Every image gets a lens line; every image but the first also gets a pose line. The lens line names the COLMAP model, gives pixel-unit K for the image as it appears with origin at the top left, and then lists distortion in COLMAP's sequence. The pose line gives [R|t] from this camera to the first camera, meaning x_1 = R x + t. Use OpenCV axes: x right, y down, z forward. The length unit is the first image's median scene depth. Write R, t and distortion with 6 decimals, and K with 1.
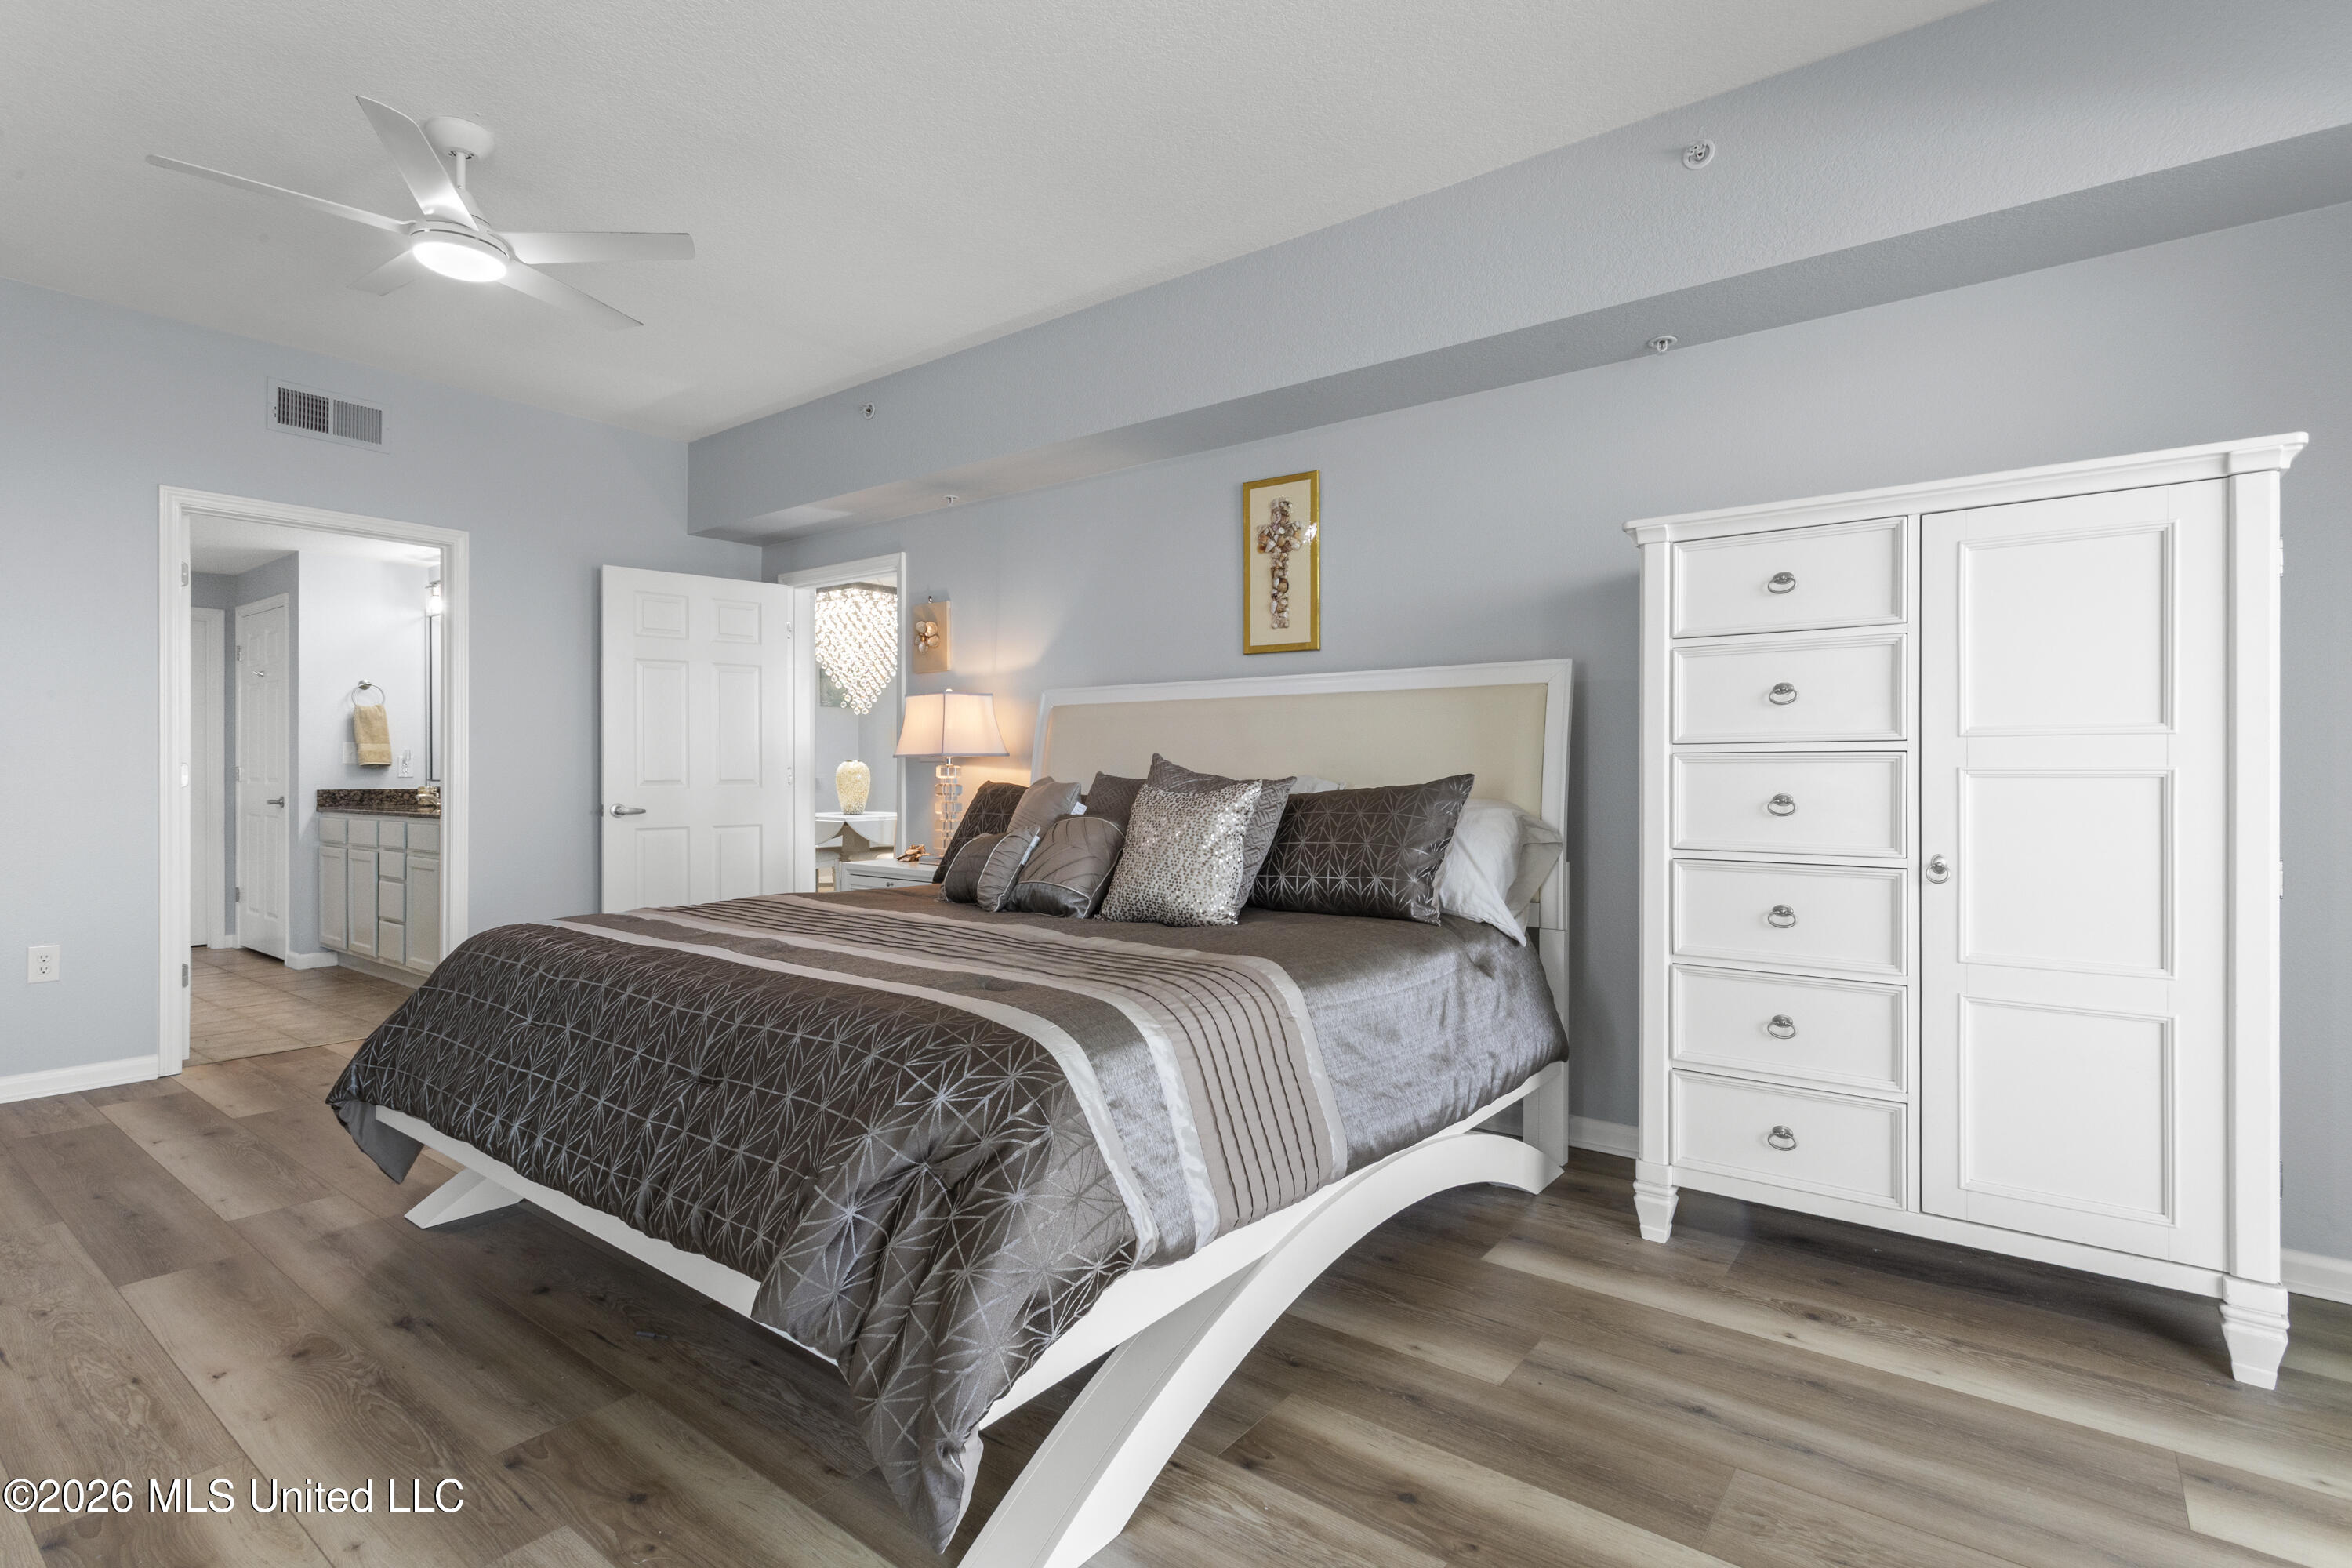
lens RADIAL K [[1134.7, 0, 1178.5], [0, 1134.7, 776.7], [0, 0, 1]] dist [0.000218, 0.000464]
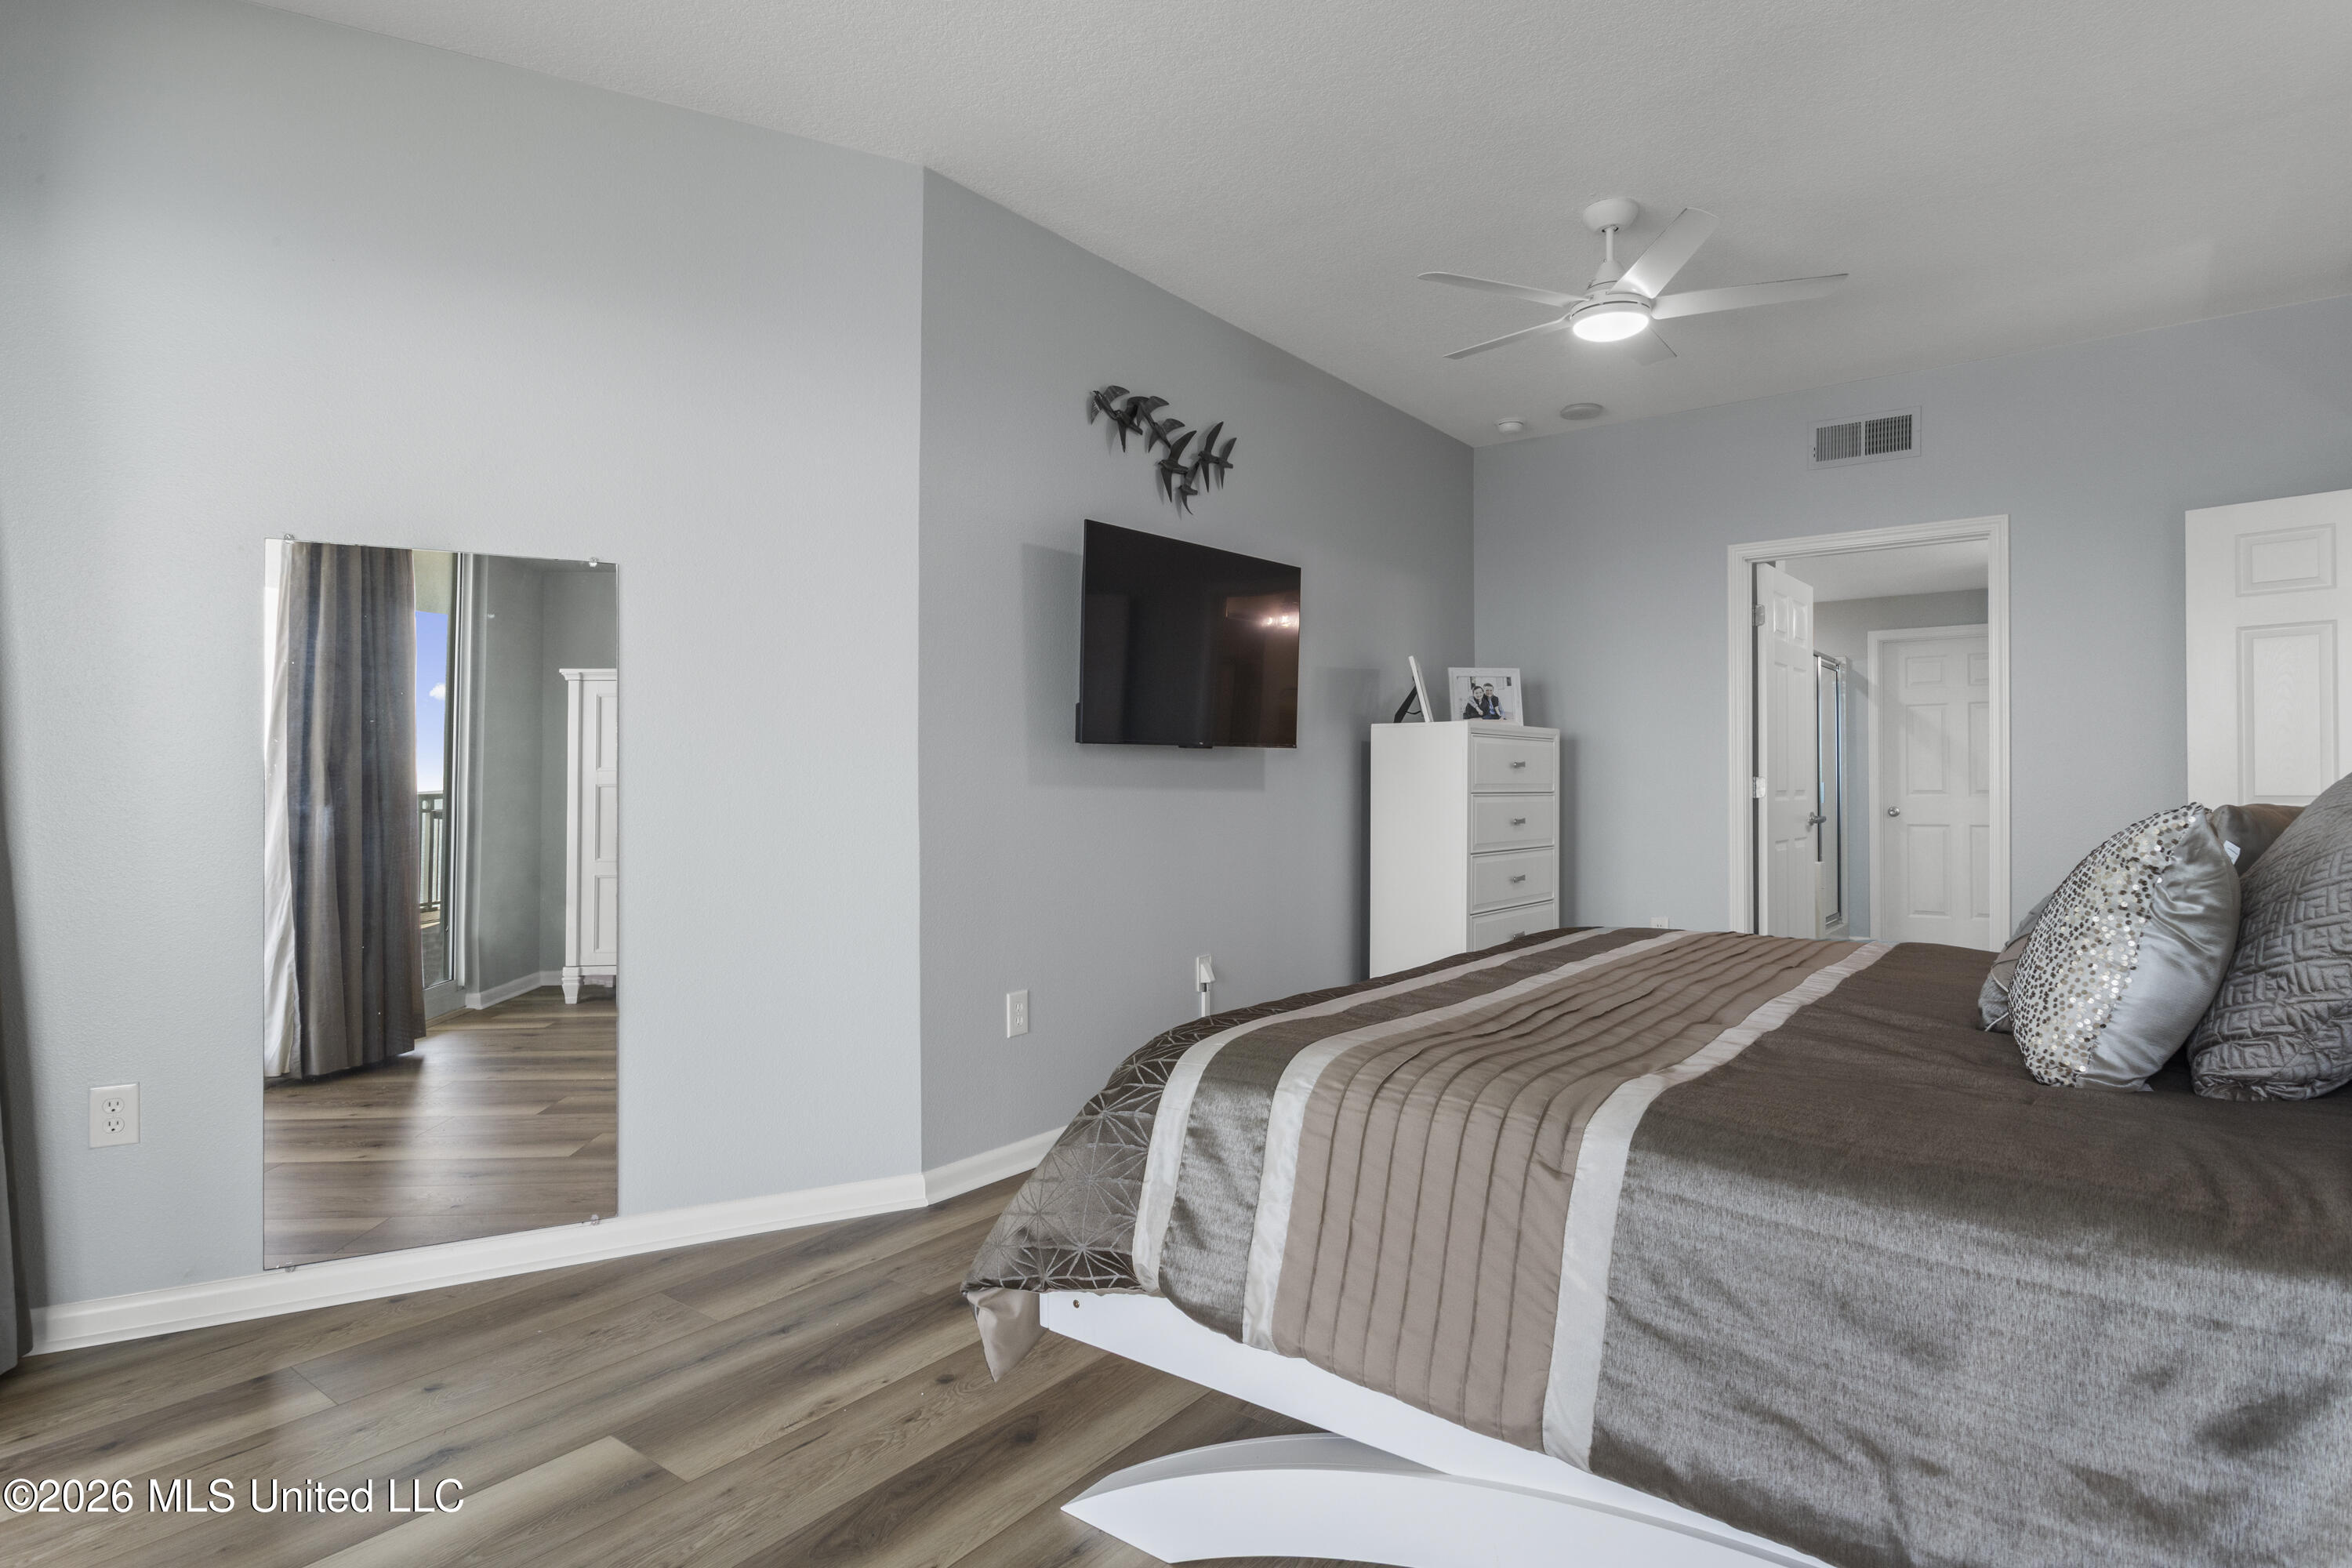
lens RADIAL K [[1271.6, 0, 1169.1], [0, 1271.6, 769.1], [0, 0, 1]] dist [-0.000505, 0.001833]
pose [[0.004346, -0.010001, -0.999941, 0.272458], [-0.006436, 0.999929, -0.010029, -0.002620], [0.999970, 0.006479, 0.004281, 0.257153]]
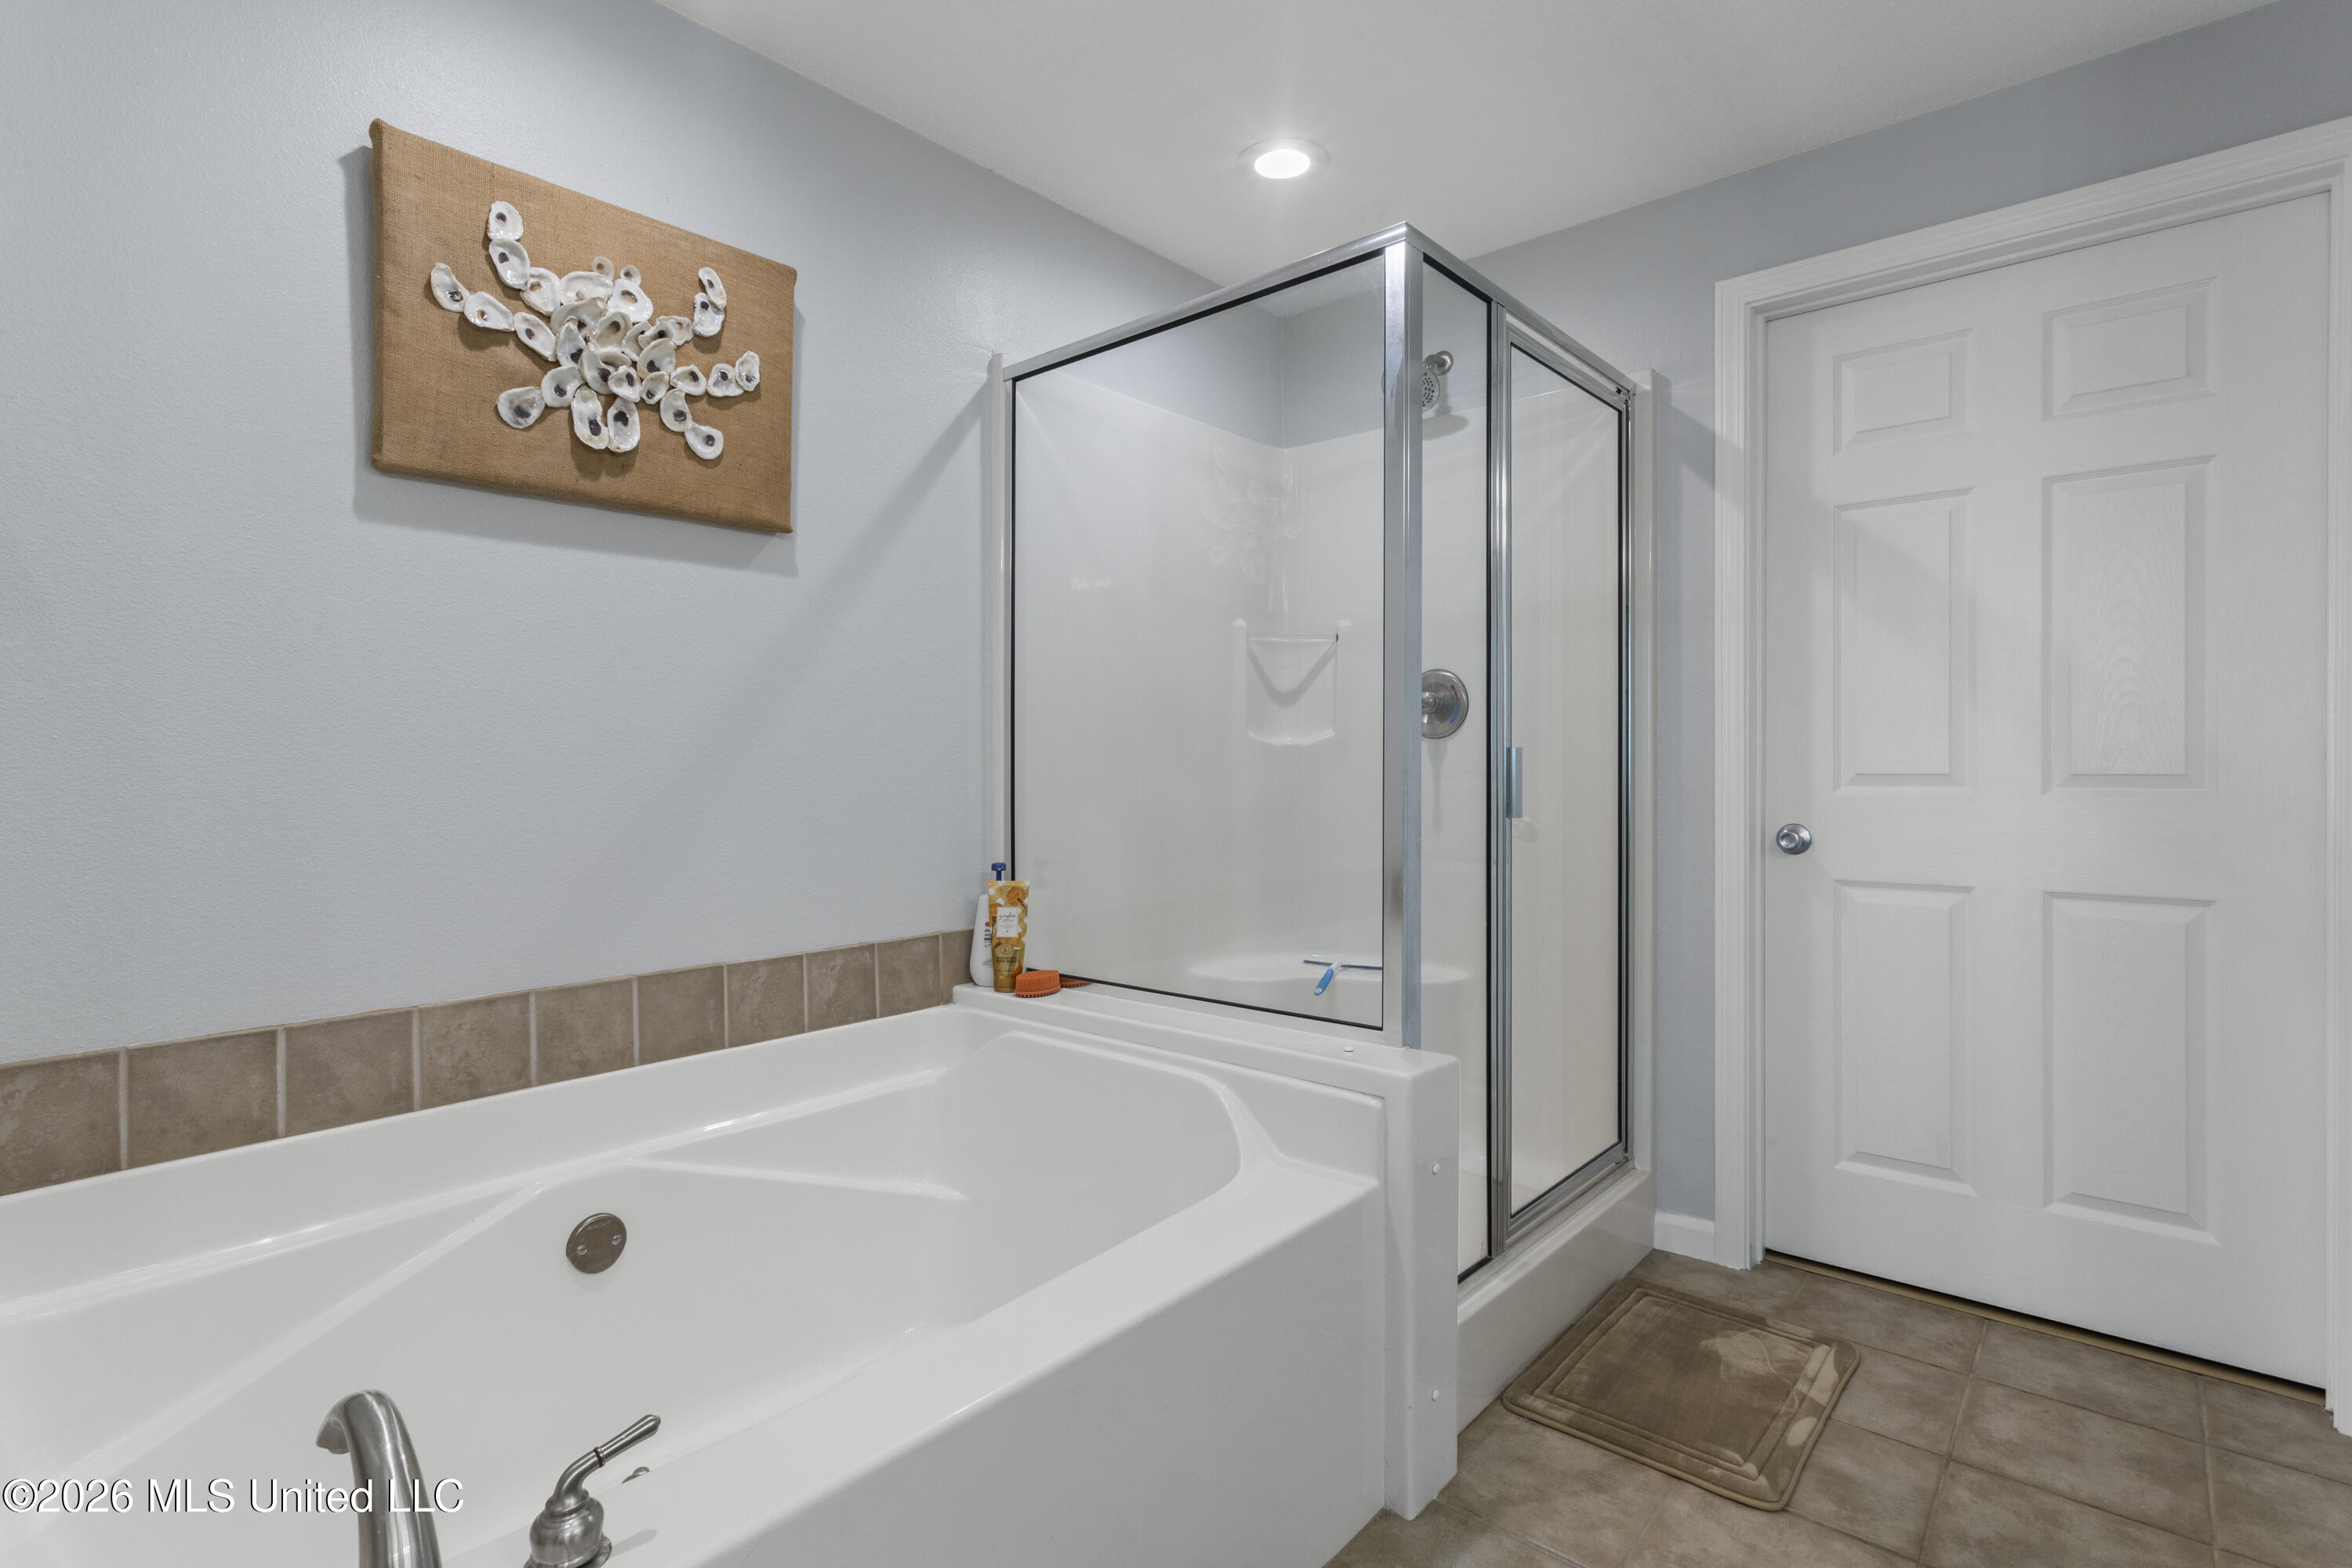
lens RADIAL K [[1120.5, 0, 1173.9], [0, 1120.5, 765.4], [0, 0, 1]] dist [0.000962, 0.000683]
pose [[-0.070212, 0.003237, -0.997527, -0.626470], [-0.004302, 0.999984, 0.003547, -0.001591], [0.997523, 0.004540, -0.070197, 0.816101]]
